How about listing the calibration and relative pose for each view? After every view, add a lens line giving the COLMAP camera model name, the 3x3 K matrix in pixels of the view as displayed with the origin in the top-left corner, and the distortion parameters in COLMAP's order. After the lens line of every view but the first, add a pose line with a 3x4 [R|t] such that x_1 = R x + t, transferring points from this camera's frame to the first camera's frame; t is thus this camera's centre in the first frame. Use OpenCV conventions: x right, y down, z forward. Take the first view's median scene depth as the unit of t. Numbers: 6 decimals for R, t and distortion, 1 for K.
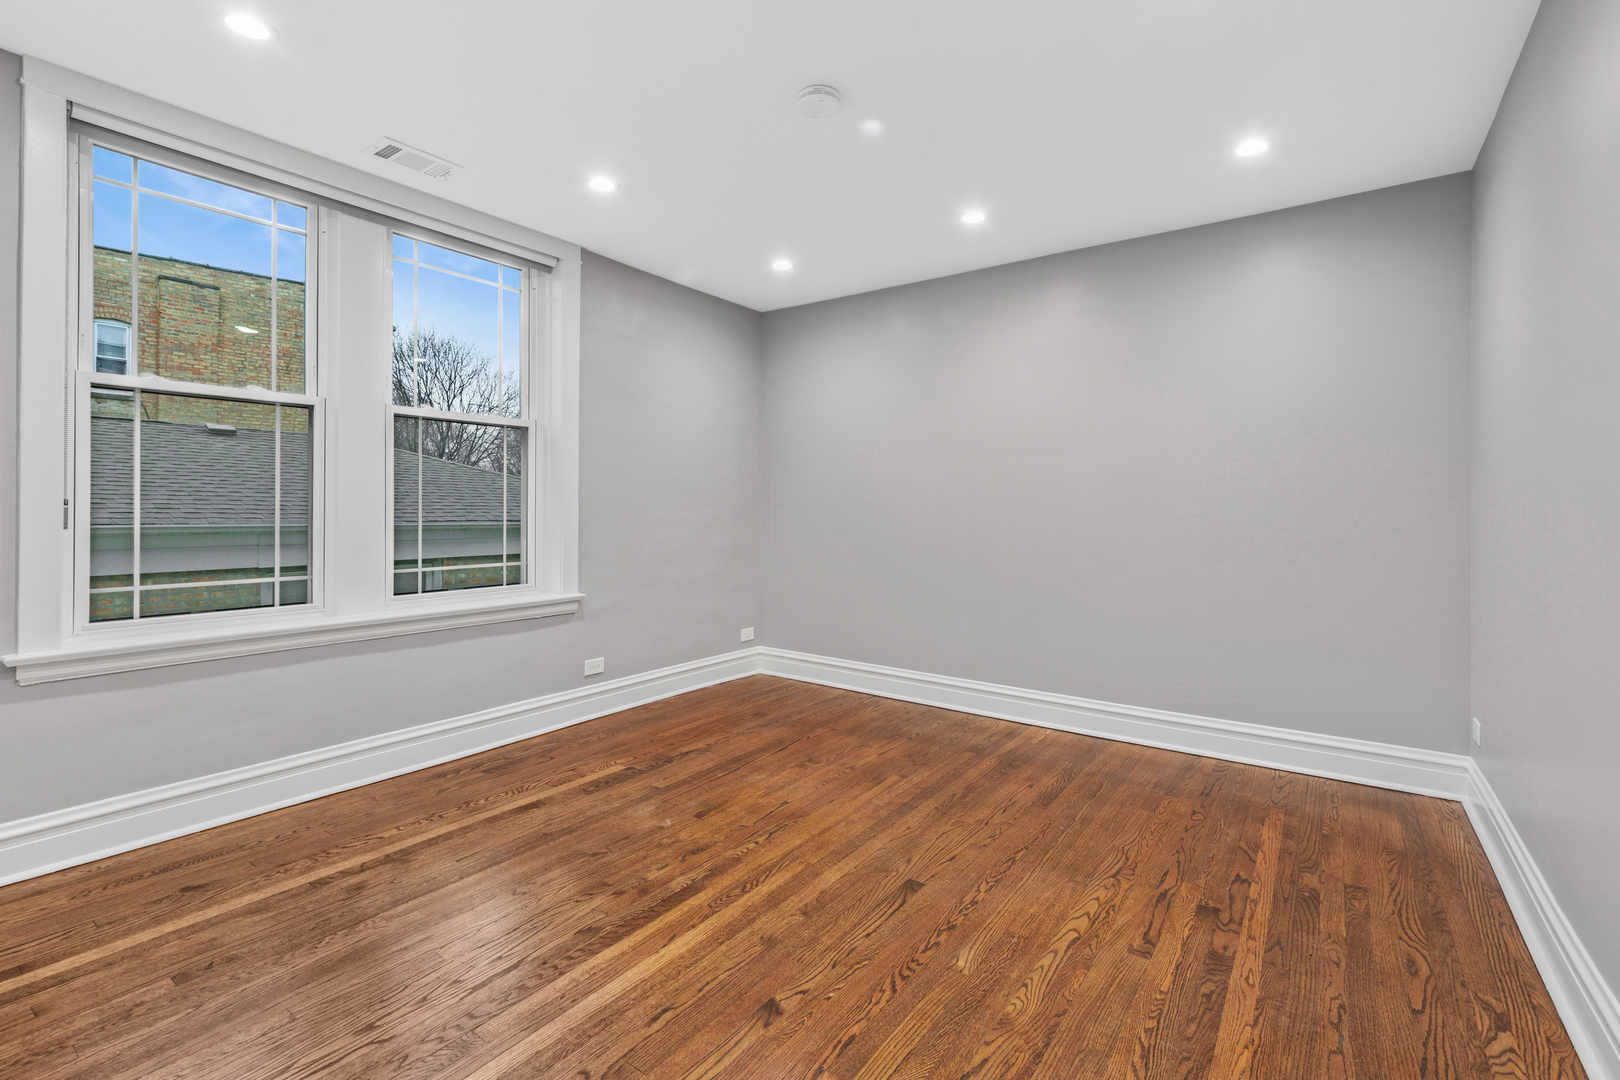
lens RADIAL K [[725.5, 0, 809.4], [0, 725.5, 510.6], [0, 0, 1]] dist [-0.002263, -0.000443]
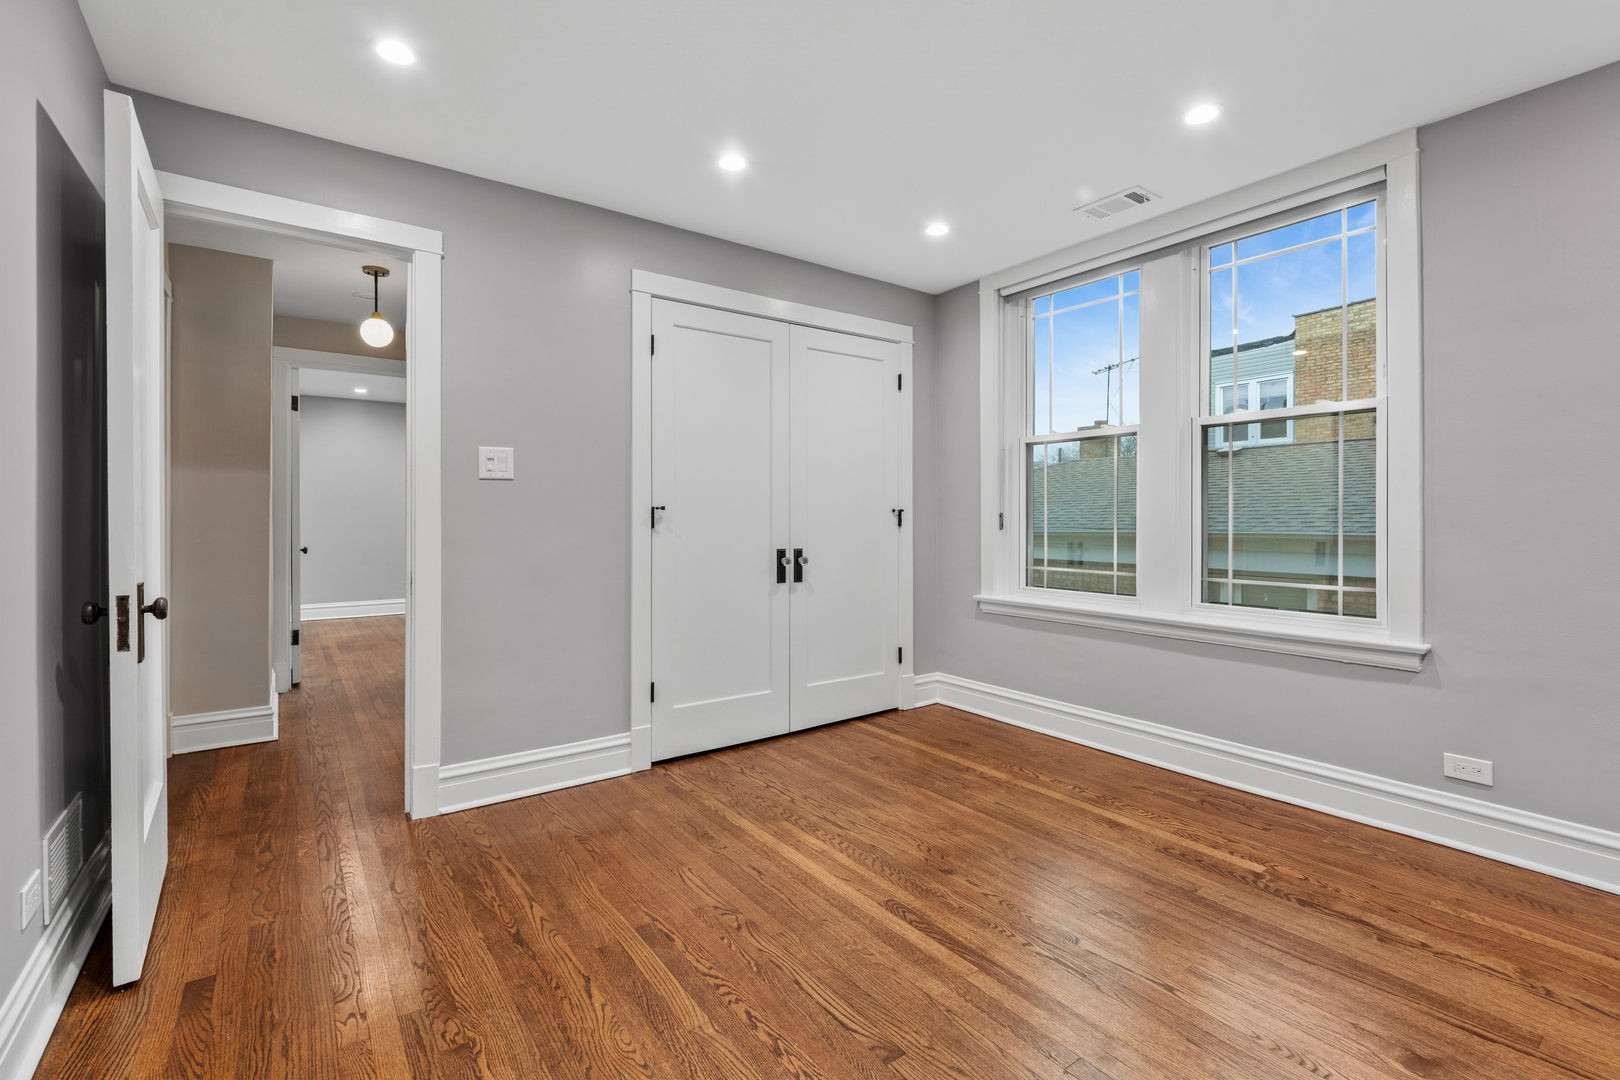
lens RADIAL K [[725.5, 0, 809.4], [0, 725.5, 510.6], [0, 0, 1]] dist [-0.002263, -0.000443]
pose [[-0.312067, -0.011897, -0.949985, 0.652868], [-0.002119, 0.999928, -0.011826, 0.000839], [0.950058, -0.001677, -0.312070, 0.893018]]
